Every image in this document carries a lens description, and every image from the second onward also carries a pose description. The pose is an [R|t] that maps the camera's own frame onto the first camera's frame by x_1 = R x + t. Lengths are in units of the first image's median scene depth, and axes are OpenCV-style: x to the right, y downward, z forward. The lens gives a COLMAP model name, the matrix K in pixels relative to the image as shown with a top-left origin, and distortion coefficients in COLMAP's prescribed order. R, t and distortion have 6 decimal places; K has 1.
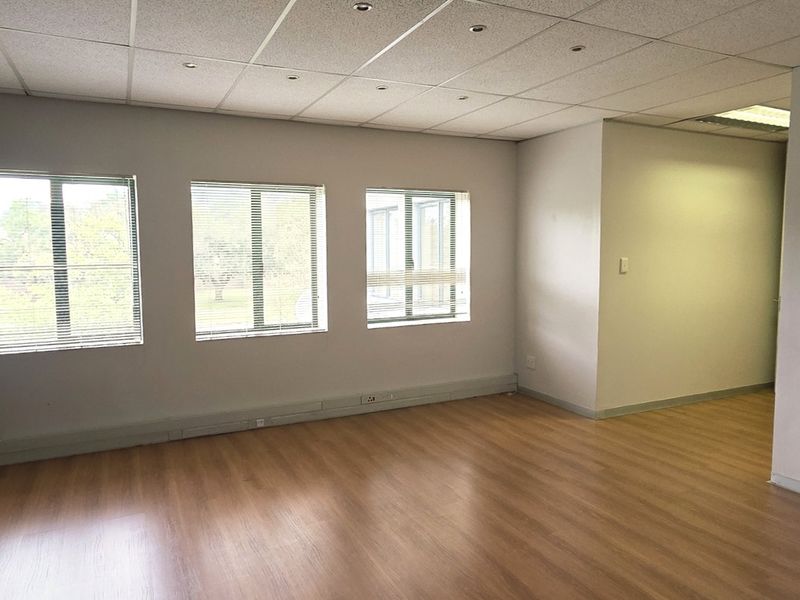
lens RADIAL K [[567.7, 0, 400.0], [0, 567.7, 300.0], [0, 0, 1]] dist [0.006605, 0.005225]
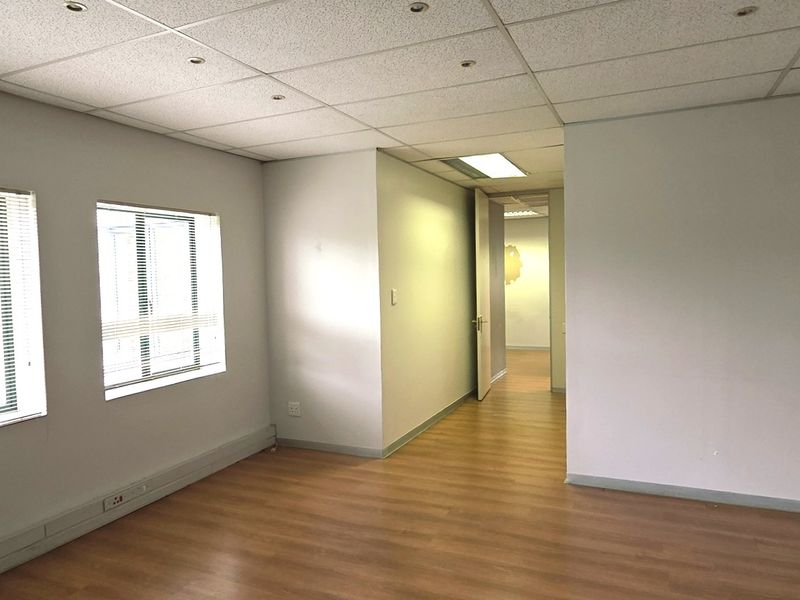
lens RADIAL K [[556.9, 0, 400.0], [0, 556.9, 300.0], [0, 0, 1]] dist [0.002050, -0.002268]
pose [[0.774106, -0.042804, 0.631607, -0.211592], [0.077161, 0.996652, -0.027028, -0.027351], [-0.628336, 0.069658, 0.774817, 0.236528]]
